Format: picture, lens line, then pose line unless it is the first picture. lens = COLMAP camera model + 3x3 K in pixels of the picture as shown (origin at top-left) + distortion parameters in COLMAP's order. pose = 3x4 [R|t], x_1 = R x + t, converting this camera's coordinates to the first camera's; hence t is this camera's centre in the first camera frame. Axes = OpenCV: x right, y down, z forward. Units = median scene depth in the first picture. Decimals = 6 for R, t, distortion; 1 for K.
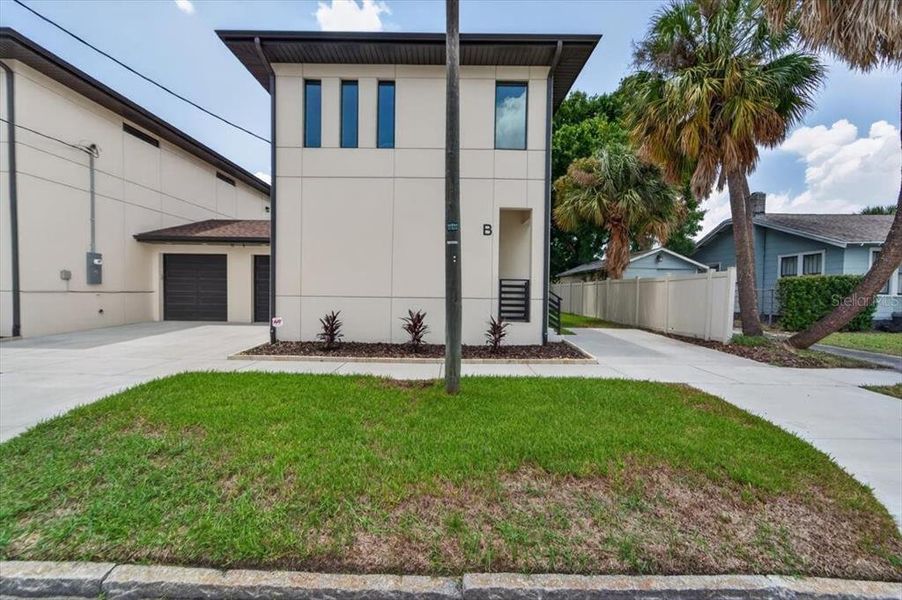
lens RADIAL K [[367.1, 0, 445.7], [0, 367.1, 299.5], [0, 0, 1]] dist [-0.043329, 0.026137]
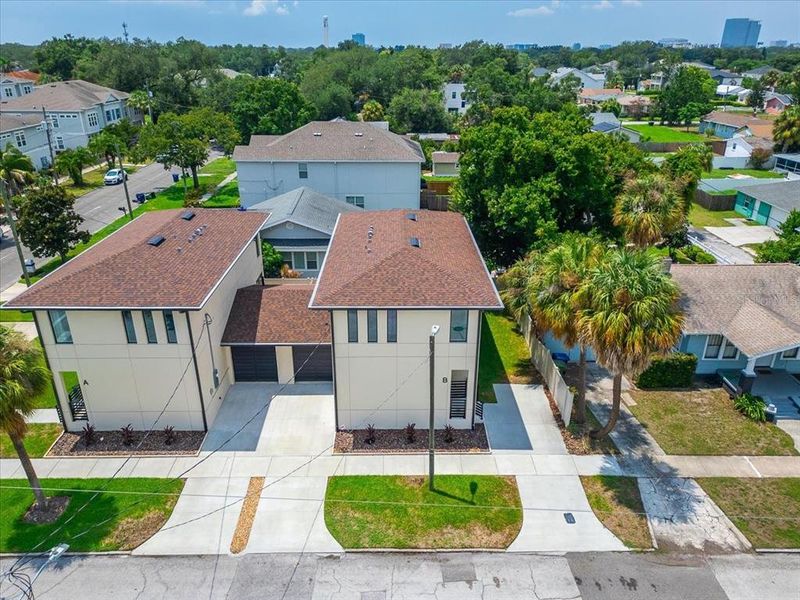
lens RADIAL K [[556.7, 0, 395.7], [0, 556.7, 298.5], [0, 0, 1]] dist [0.058504, -0.039095]
pose [[0.999887, -0.013603, 0.006377, -0.163544], [0.010154, 0.924713, 0.380531, -1.730962], [-0.011074, -0.380423, 0.924746, -1.583836]]
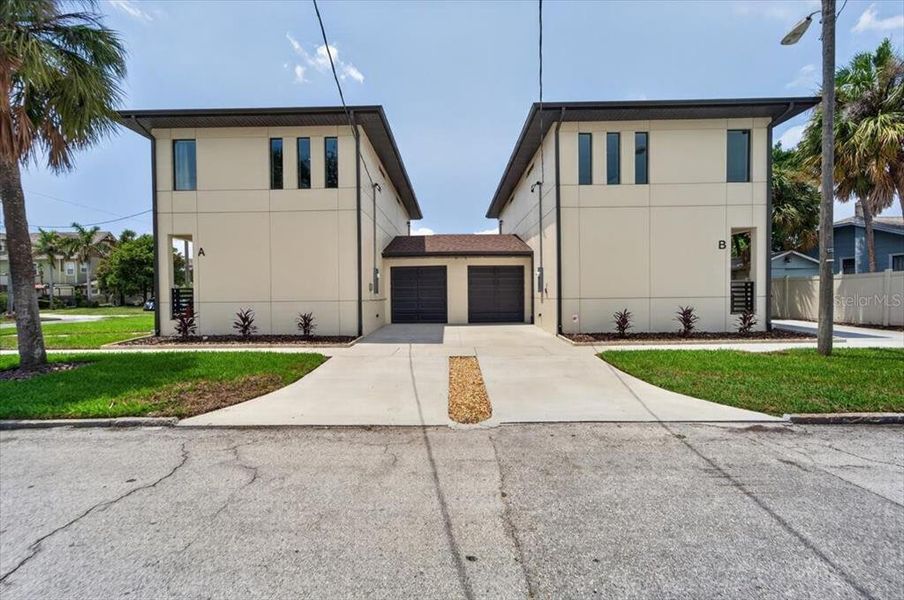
lens RADIAL K [[362.5, 0, 449.4], [0, 362.5, 298.8], [0, 0, 1]] dist [-0.002581, 0.000030]
pose [[0.999634, -0.025086, -0.010112, -0.860156], [0.025011, 0.999659, -0.007492, -0.010696], [0.010296, 0.007236, 0.999921, -0.309278]]
